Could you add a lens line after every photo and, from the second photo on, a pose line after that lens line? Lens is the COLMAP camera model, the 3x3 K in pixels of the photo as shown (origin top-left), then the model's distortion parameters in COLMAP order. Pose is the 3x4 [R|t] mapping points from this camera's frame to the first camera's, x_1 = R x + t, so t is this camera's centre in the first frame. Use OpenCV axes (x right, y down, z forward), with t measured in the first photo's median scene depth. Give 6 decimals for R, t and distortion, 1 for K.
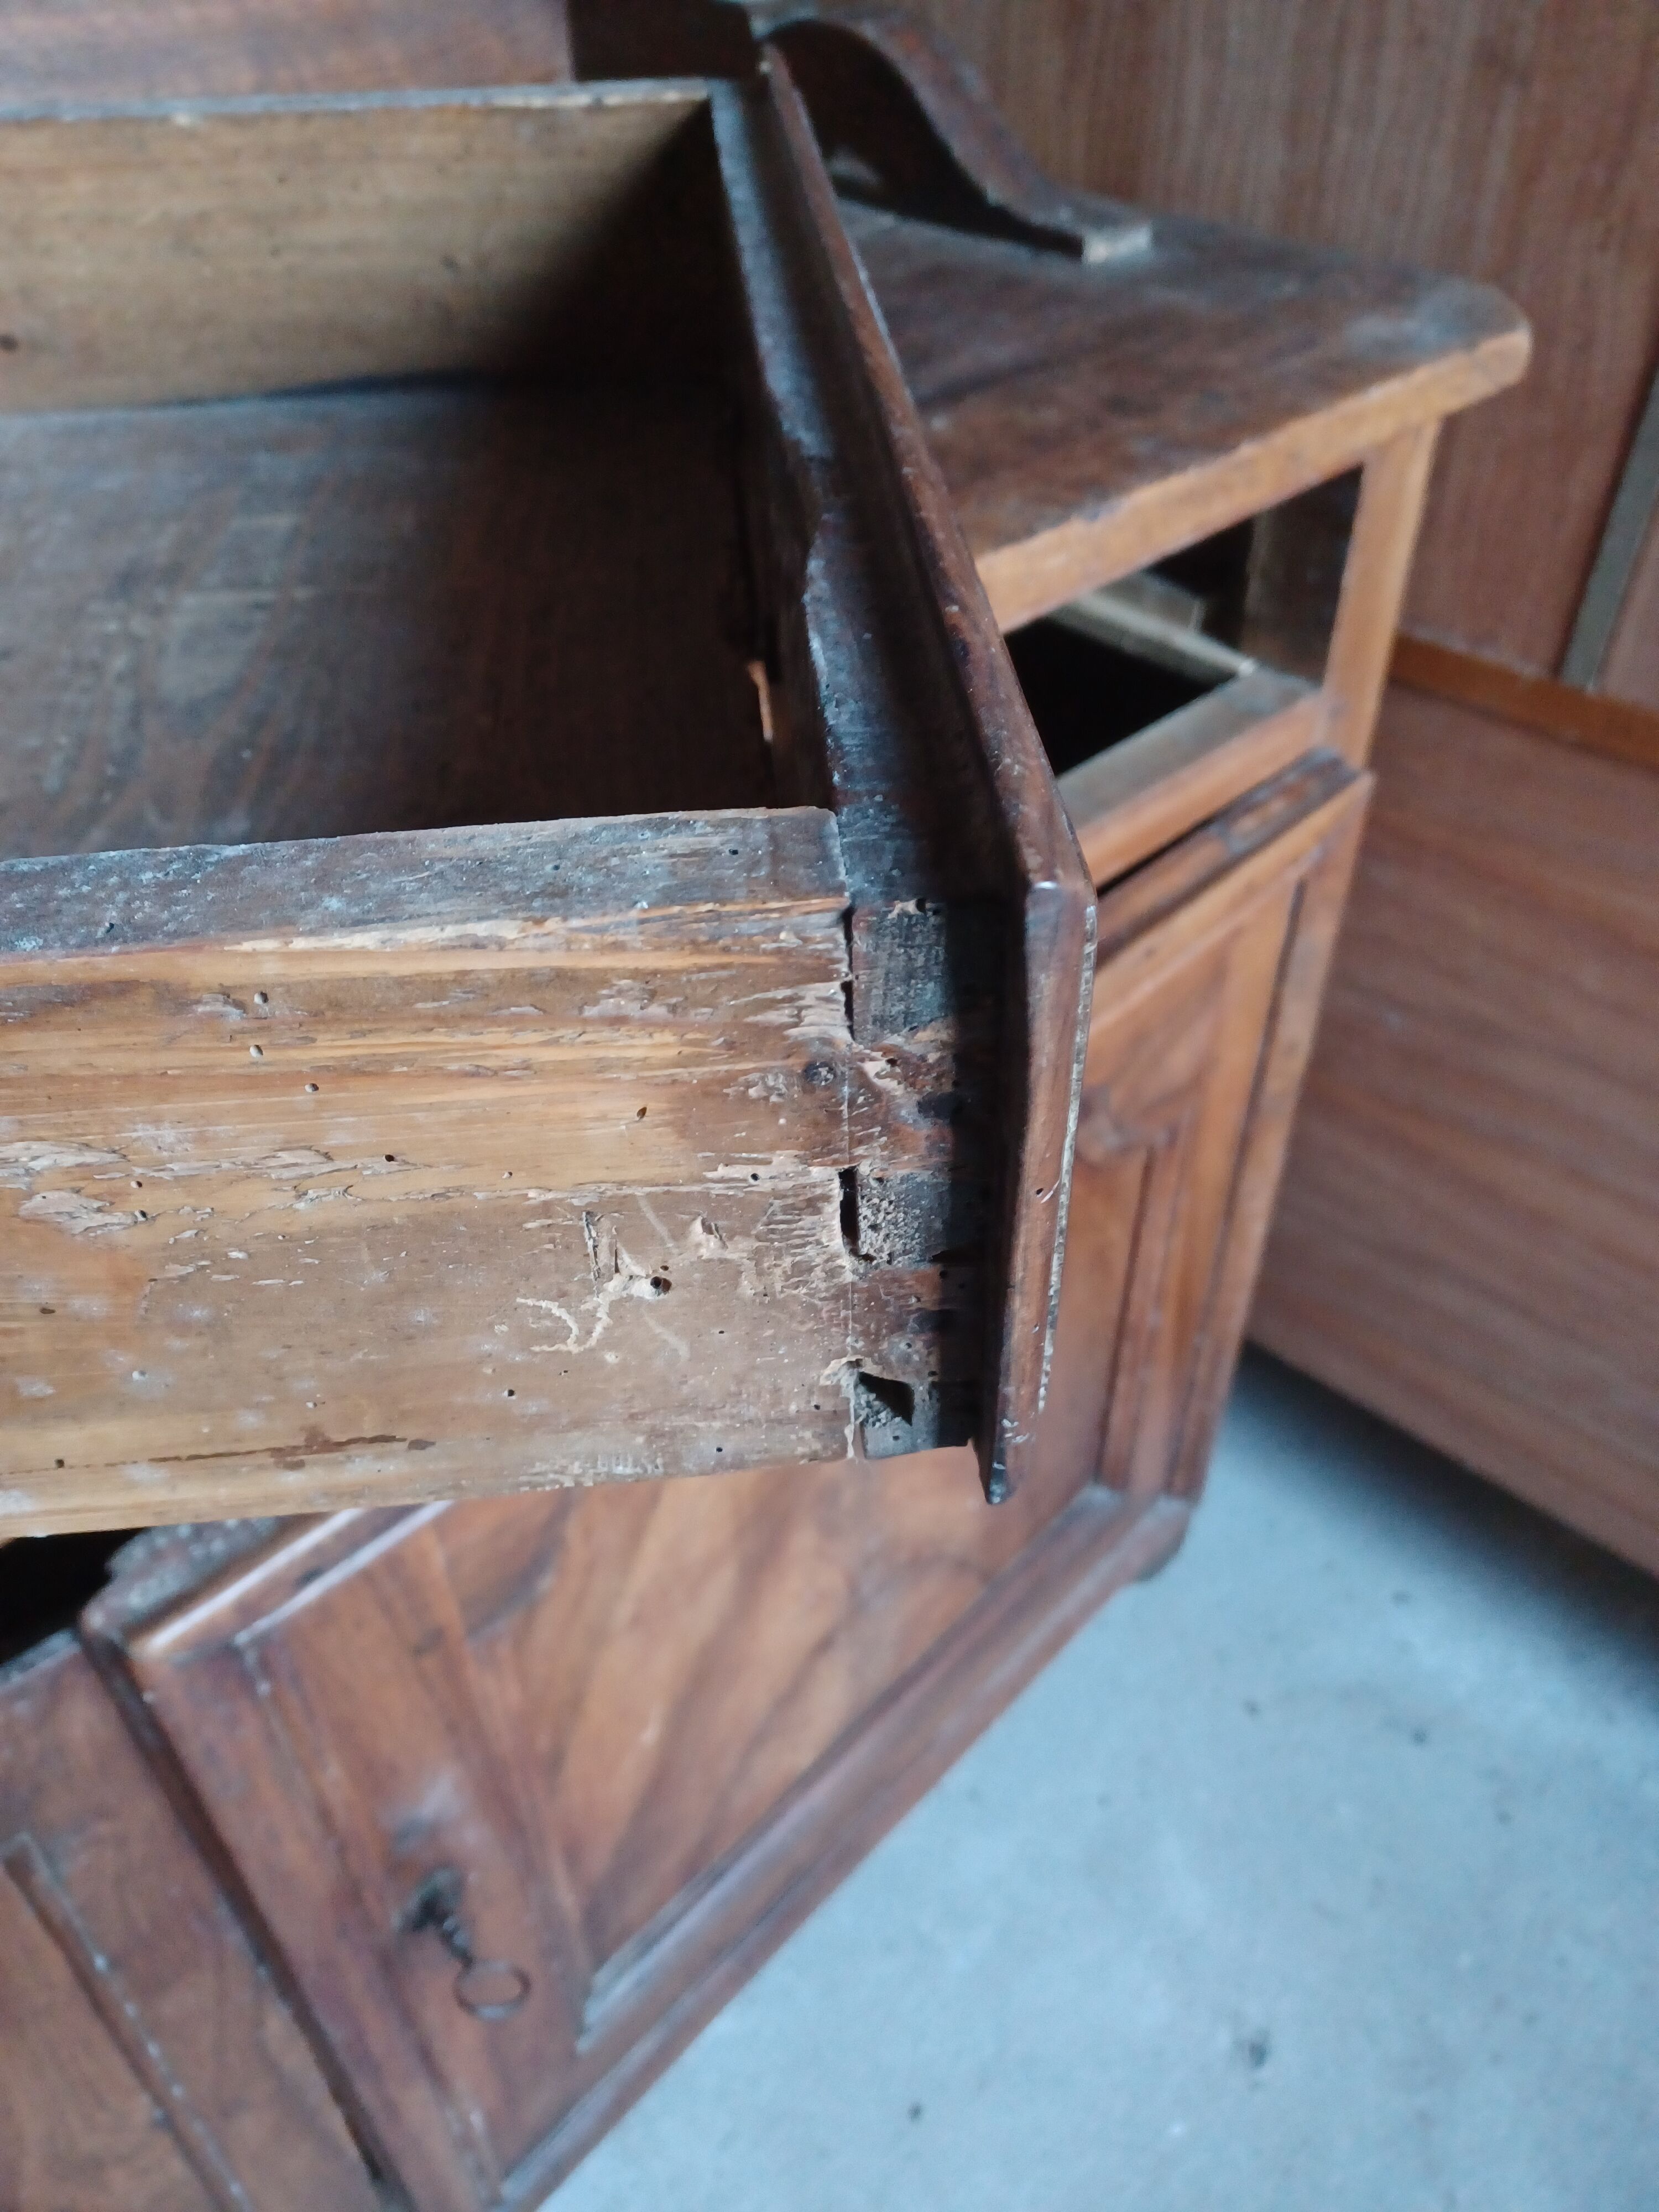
lens RADIAL K [[1612.3, 0, 829.5], [0, 1612.3, 1106.0], [0, 0, 1]] dist [-0.003919, -0.007799]
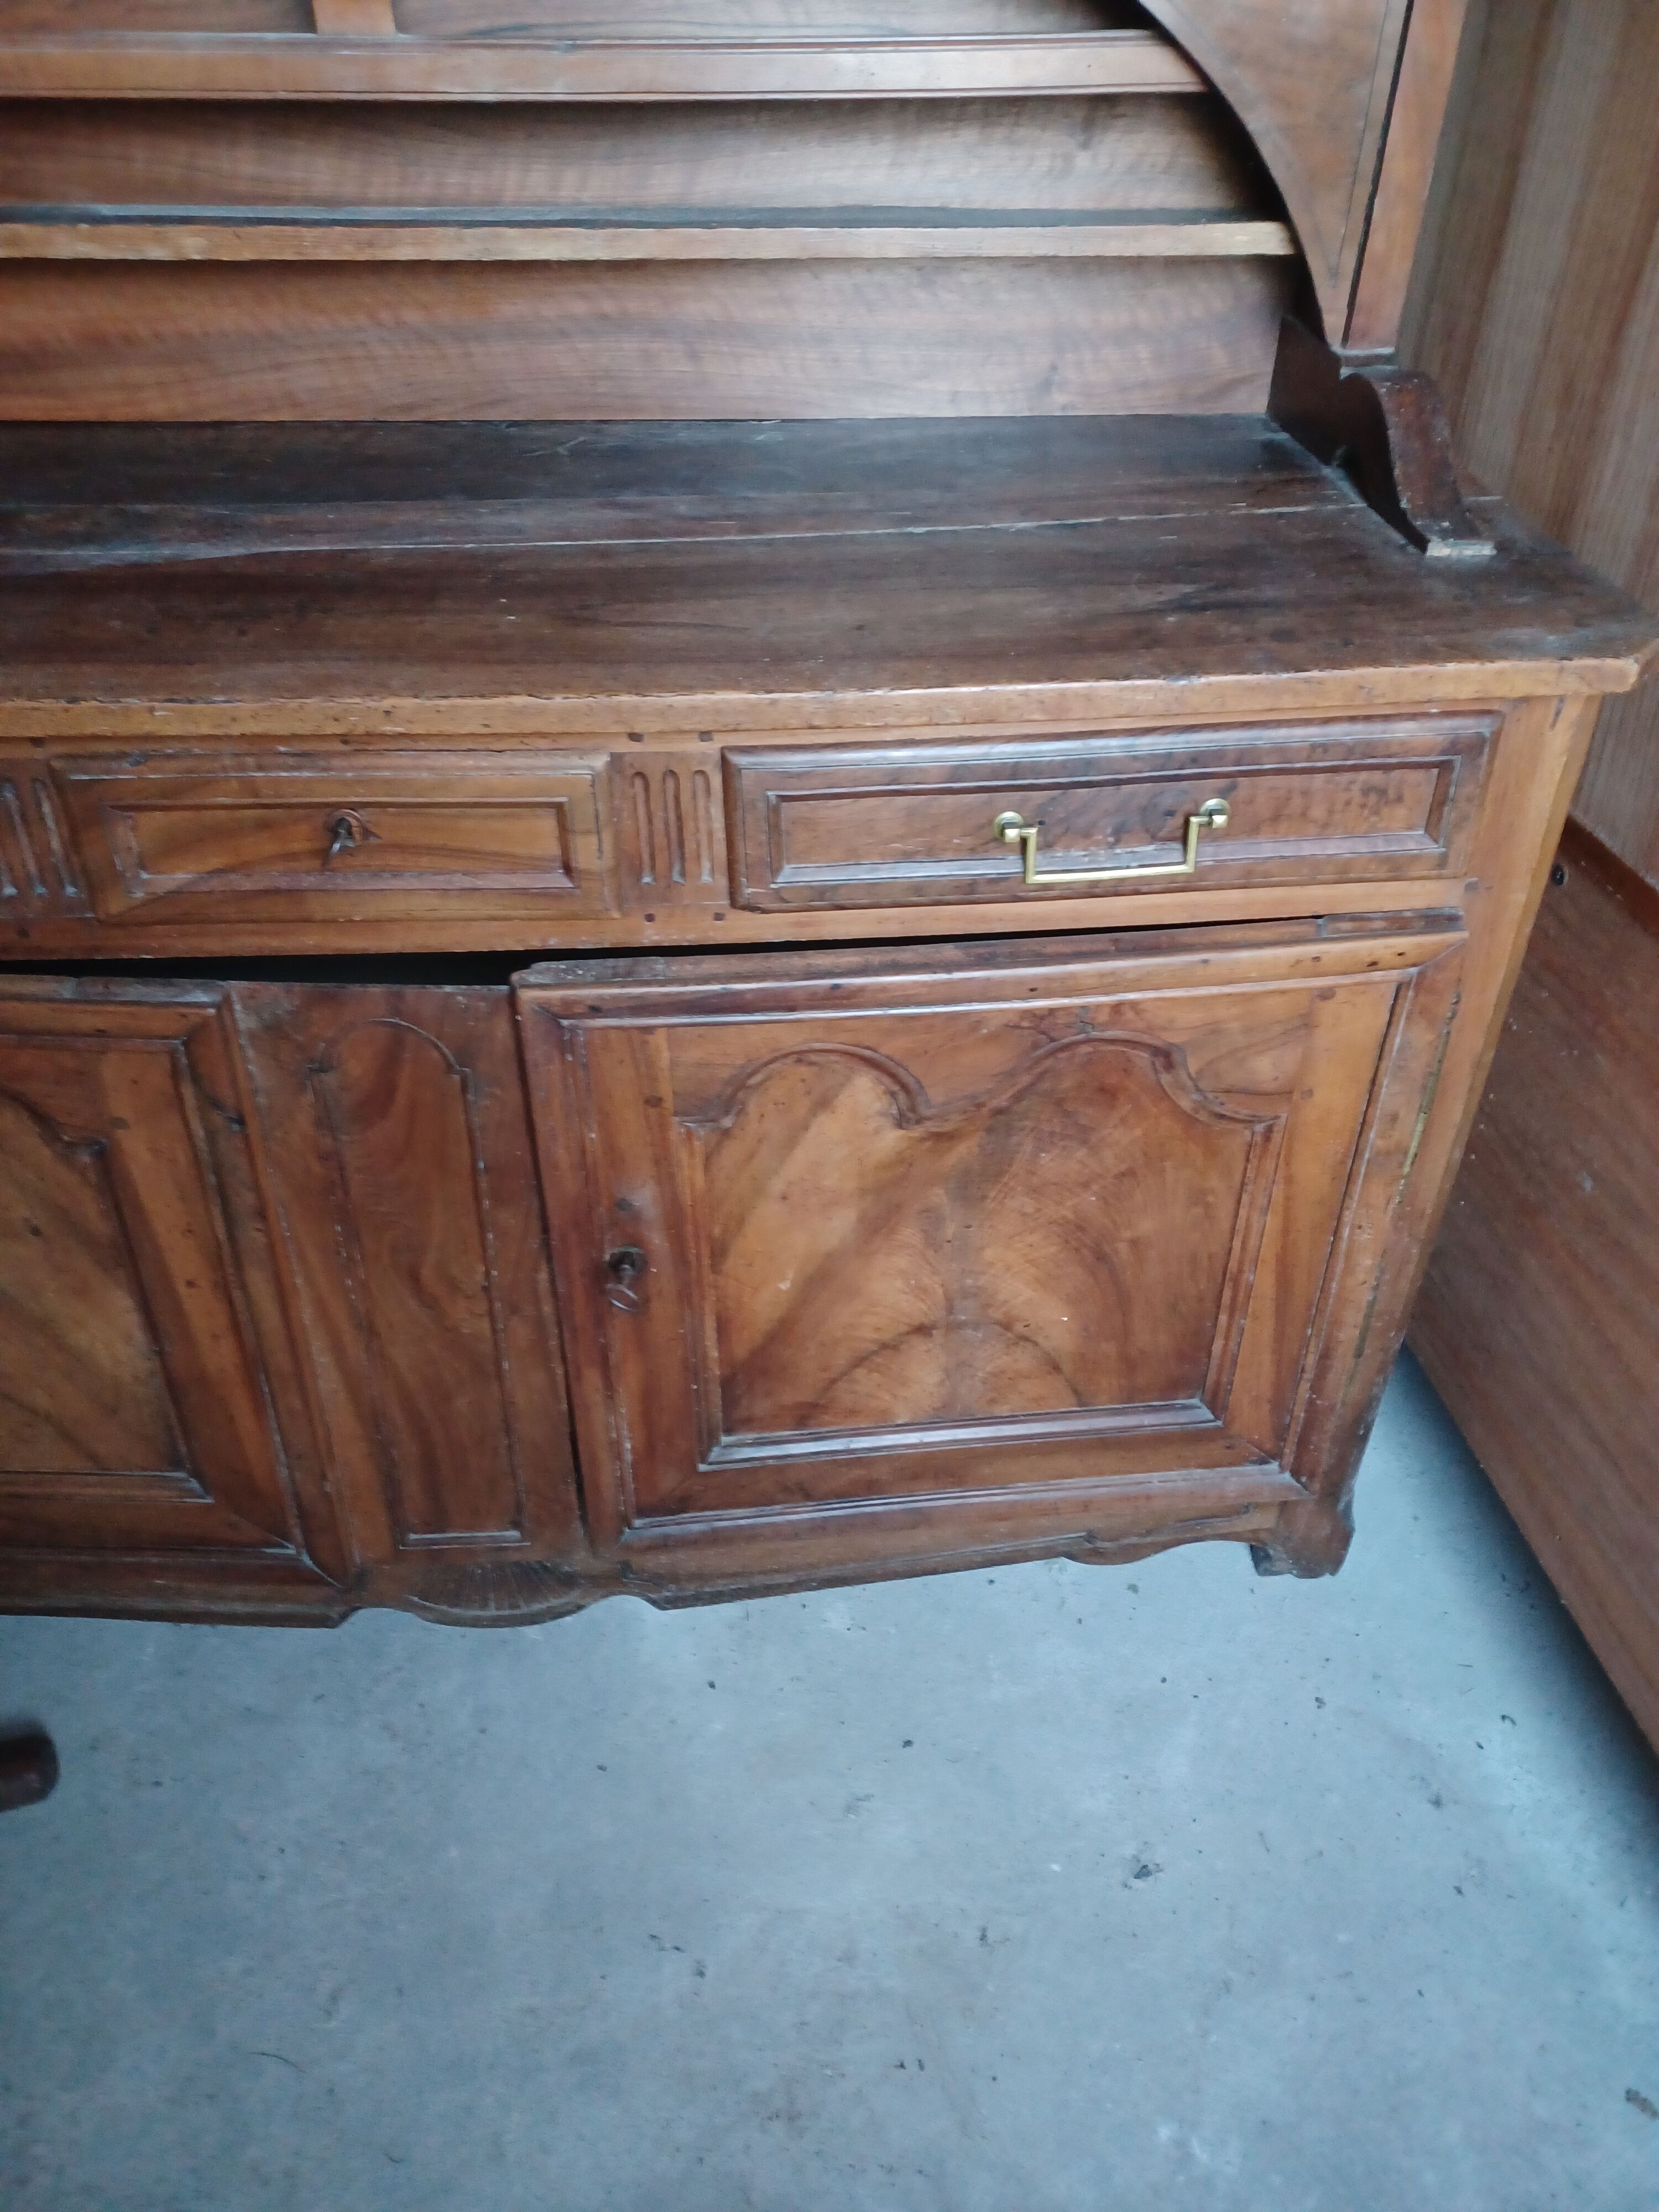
lens RADIAL K [[1571.6, 0, 826.7], [0, 1571.6, 1117.6], [0, 0, 1]] dist [0.003367, -0.026305]
pose [[0.765123, 0.386942, -0.514647, 0.685222], [-0.416538, 0.906958, 0.062639, 0.091904], [0.491001, 0.166444, 0.855111, -0.436635]]
